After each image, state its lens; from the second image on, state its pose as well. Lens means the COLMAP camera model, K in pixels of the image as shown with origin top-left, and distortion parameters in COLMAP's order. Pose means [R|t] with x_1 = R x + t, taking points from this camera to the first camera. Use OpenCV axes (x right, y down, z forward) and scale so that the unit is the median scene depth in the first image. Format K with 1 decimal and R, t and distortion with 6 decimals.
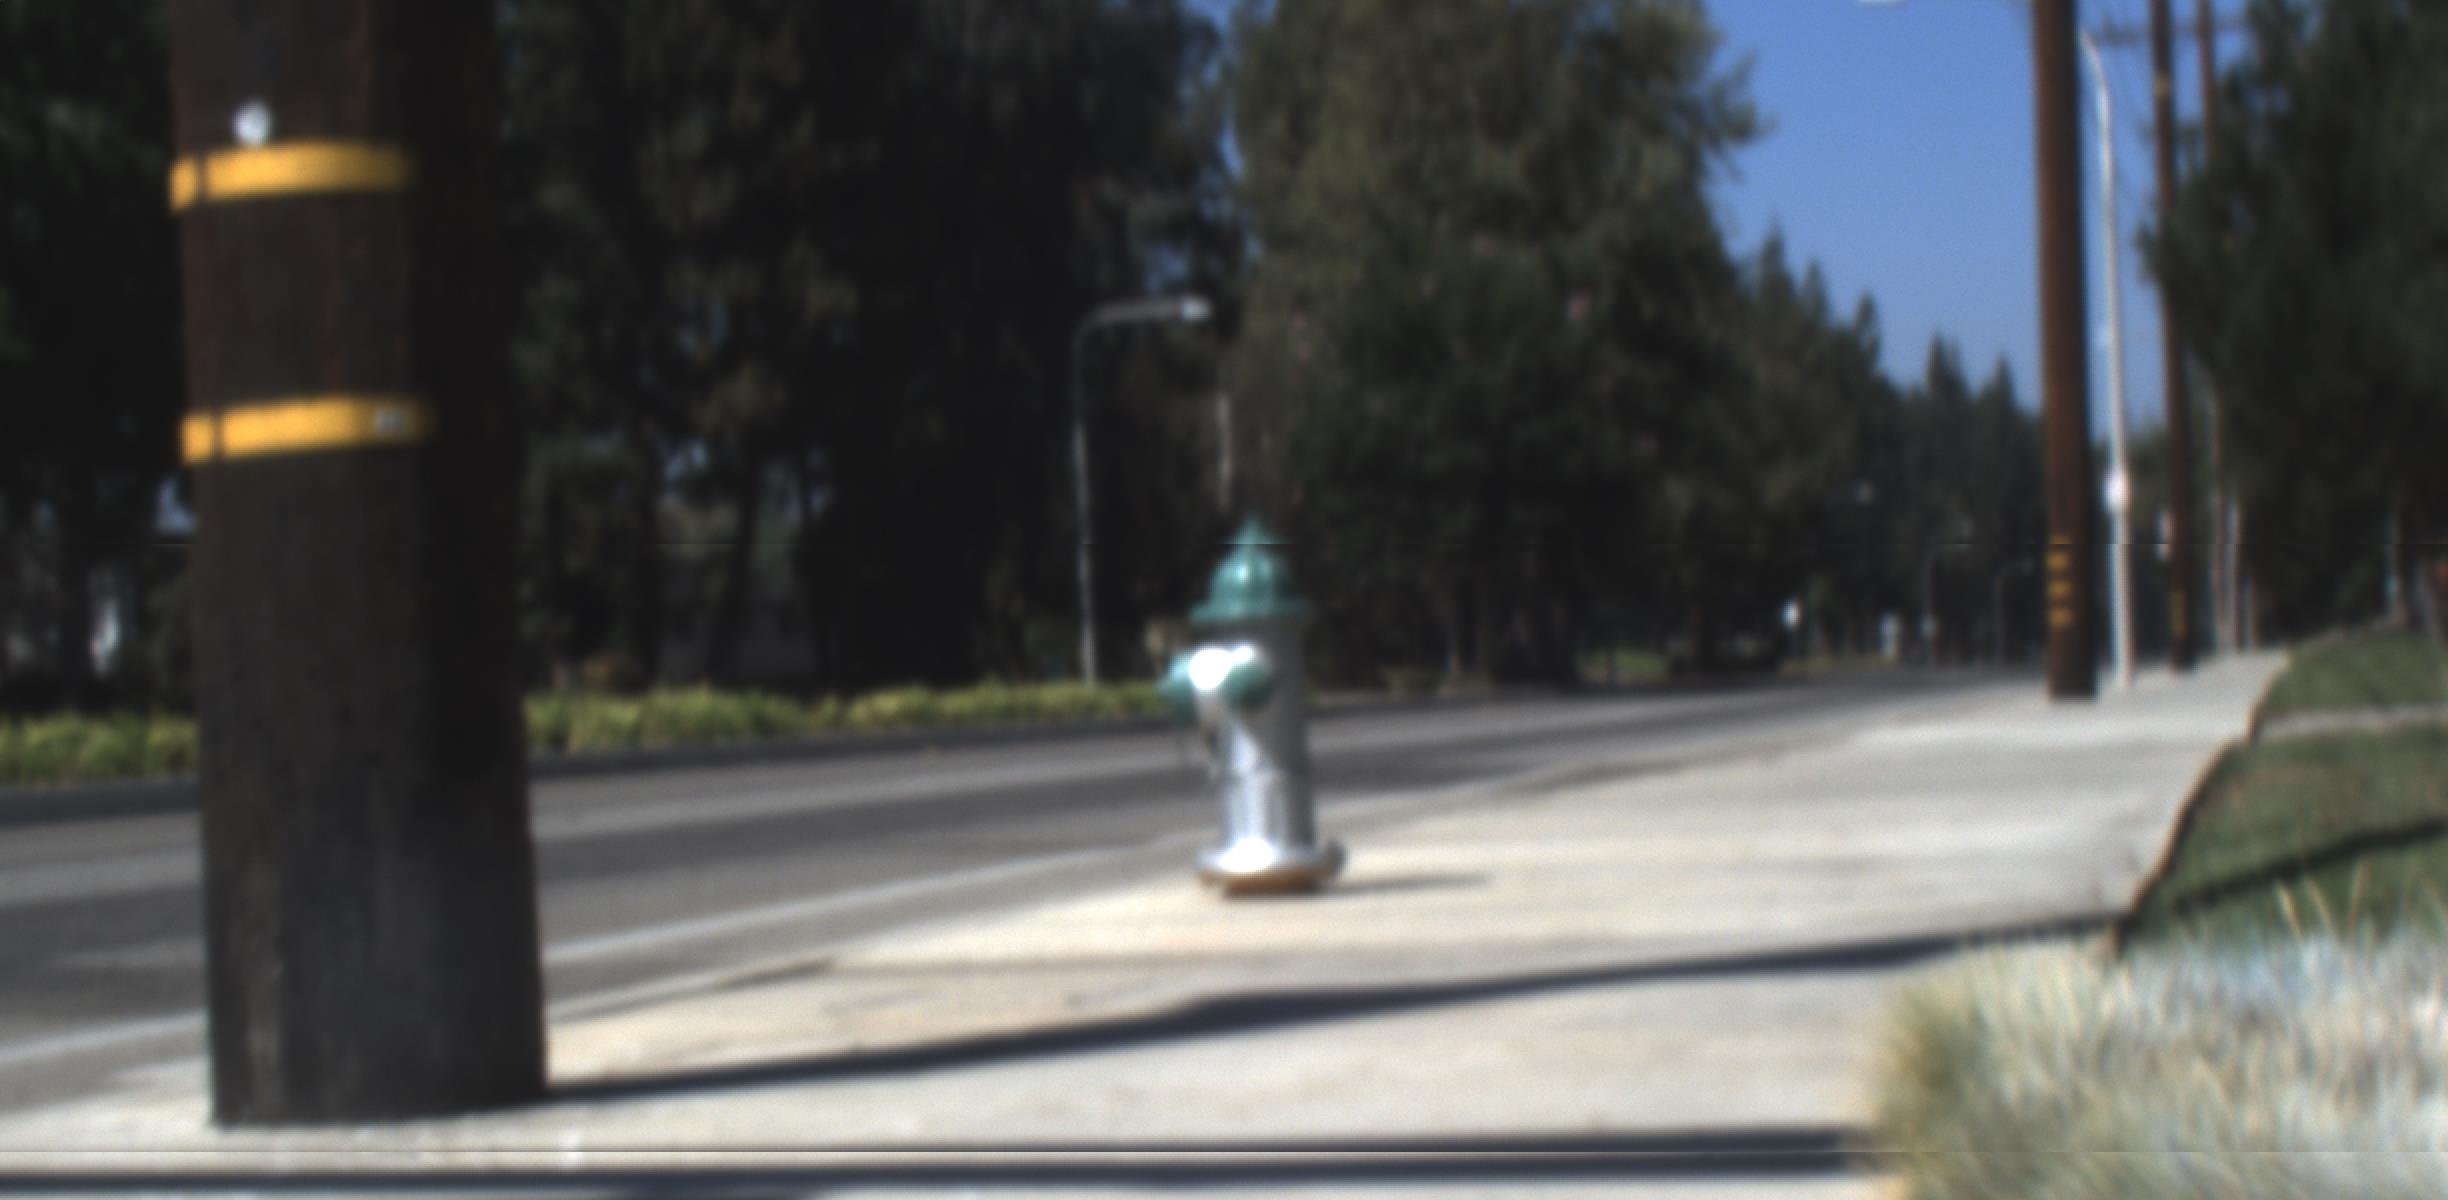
lens RADIAL K [[7791.6, 0, 1240.7], [0, 7791.6, 606.7], [0, 0, 1]] dist [0.365847, 0.000000]
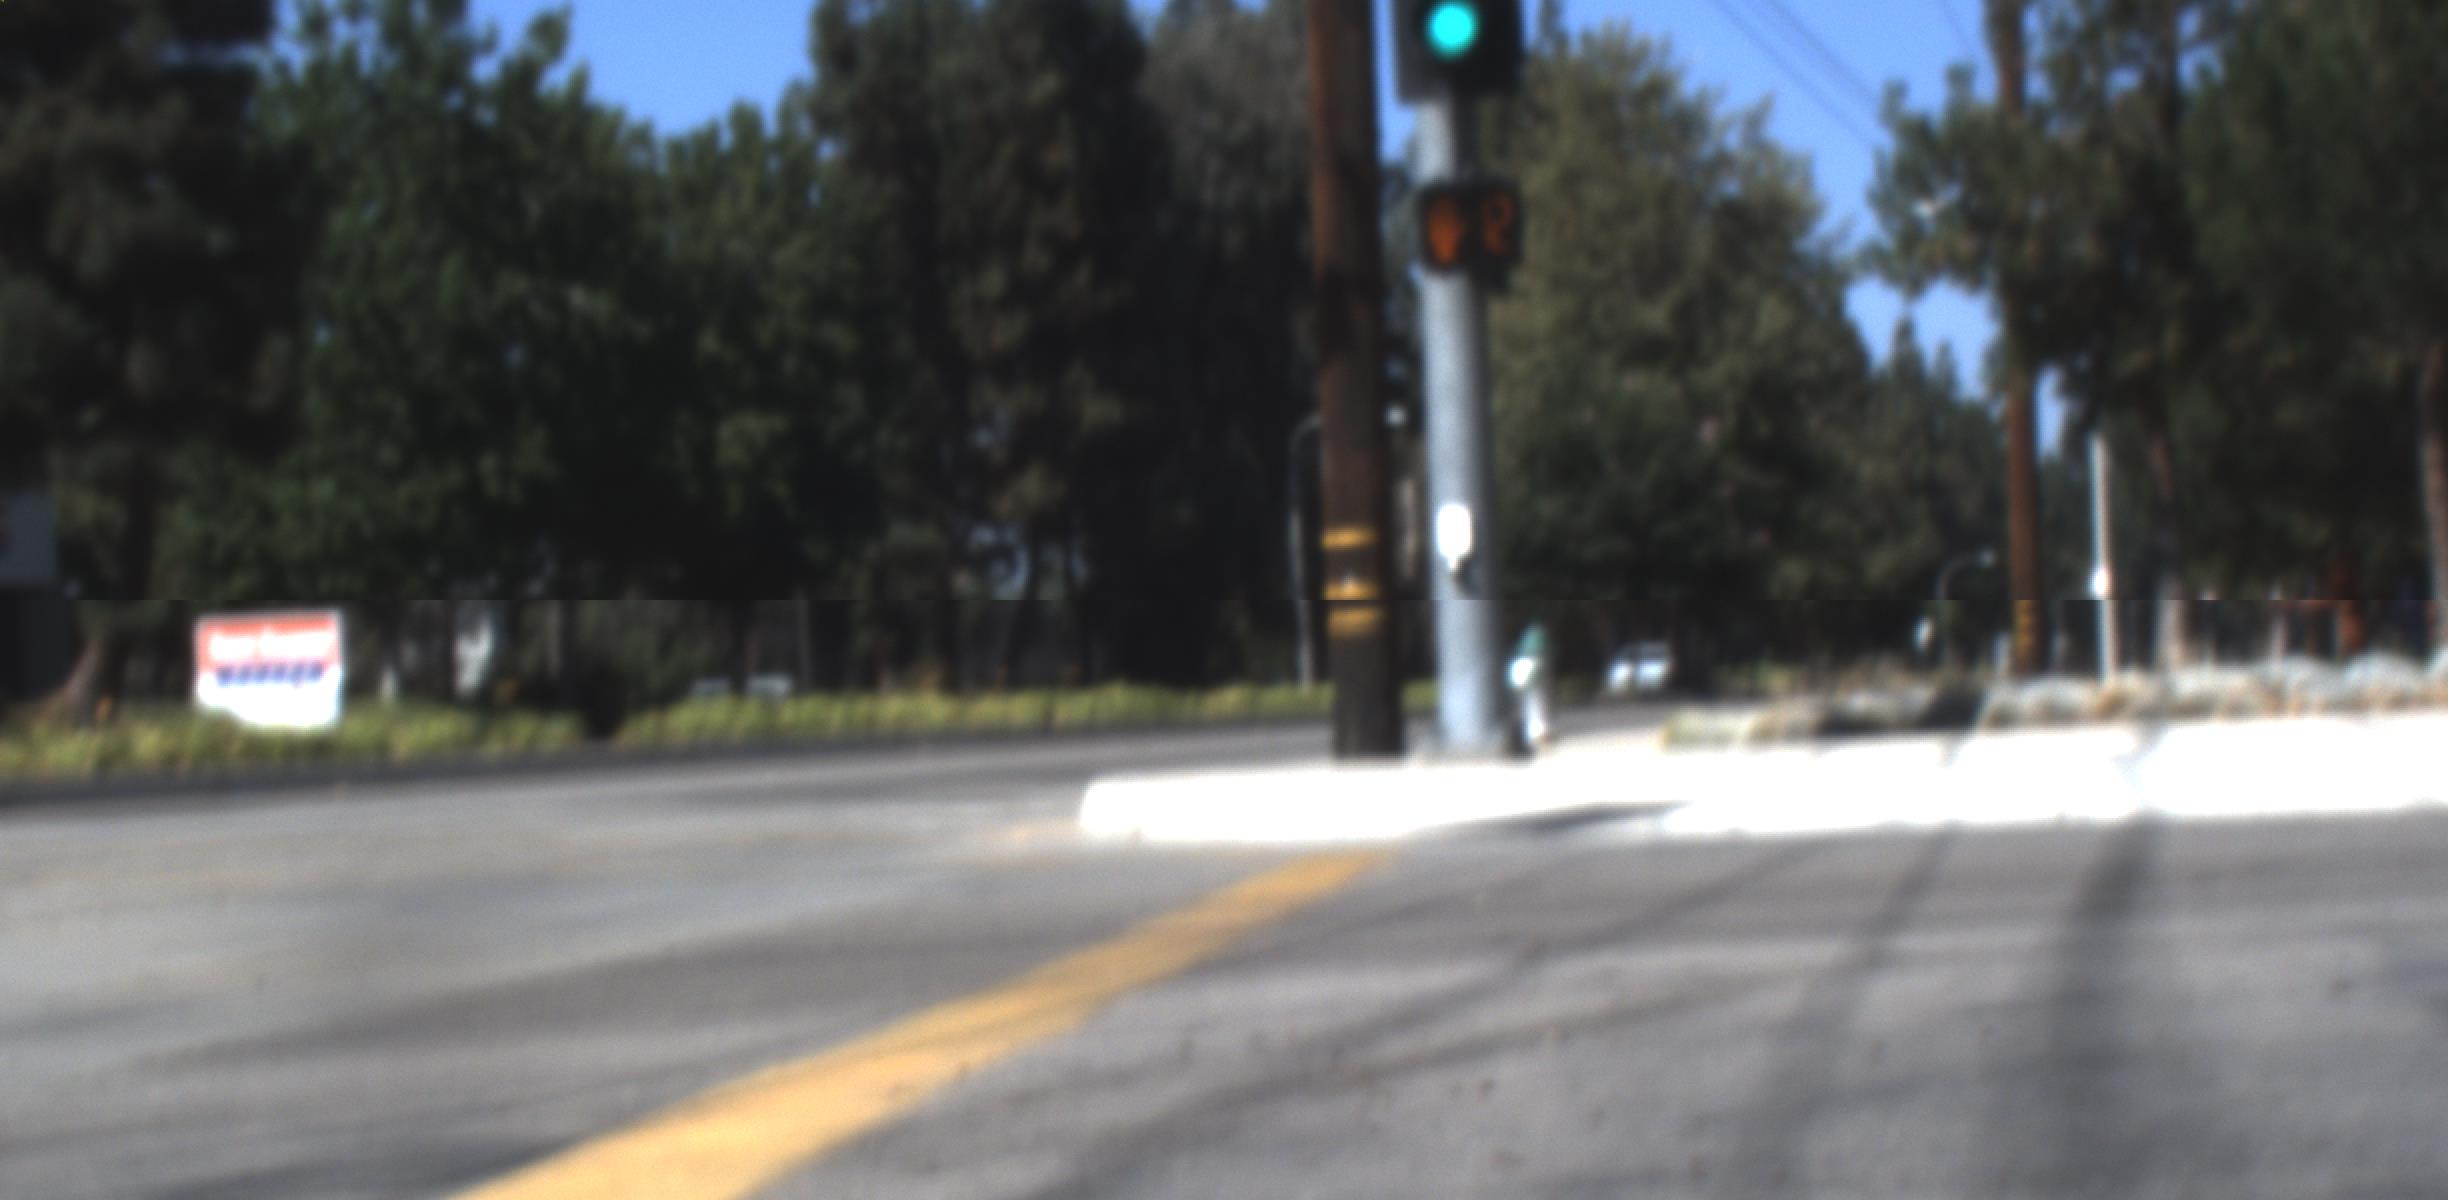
lens RADIAL K [[7788.4, 0, 1189.4], [0, 7788.4, 674.3], [0, 0, 1]] dist [0.292180, 0.000000]
pose [[0.999627, 0.005587, -0.026748, -0.005676], [-0.005535, 0.999983, 0.002038, -0.000601], [0.026759, -0.001889, 0.999640, -0.234164]]
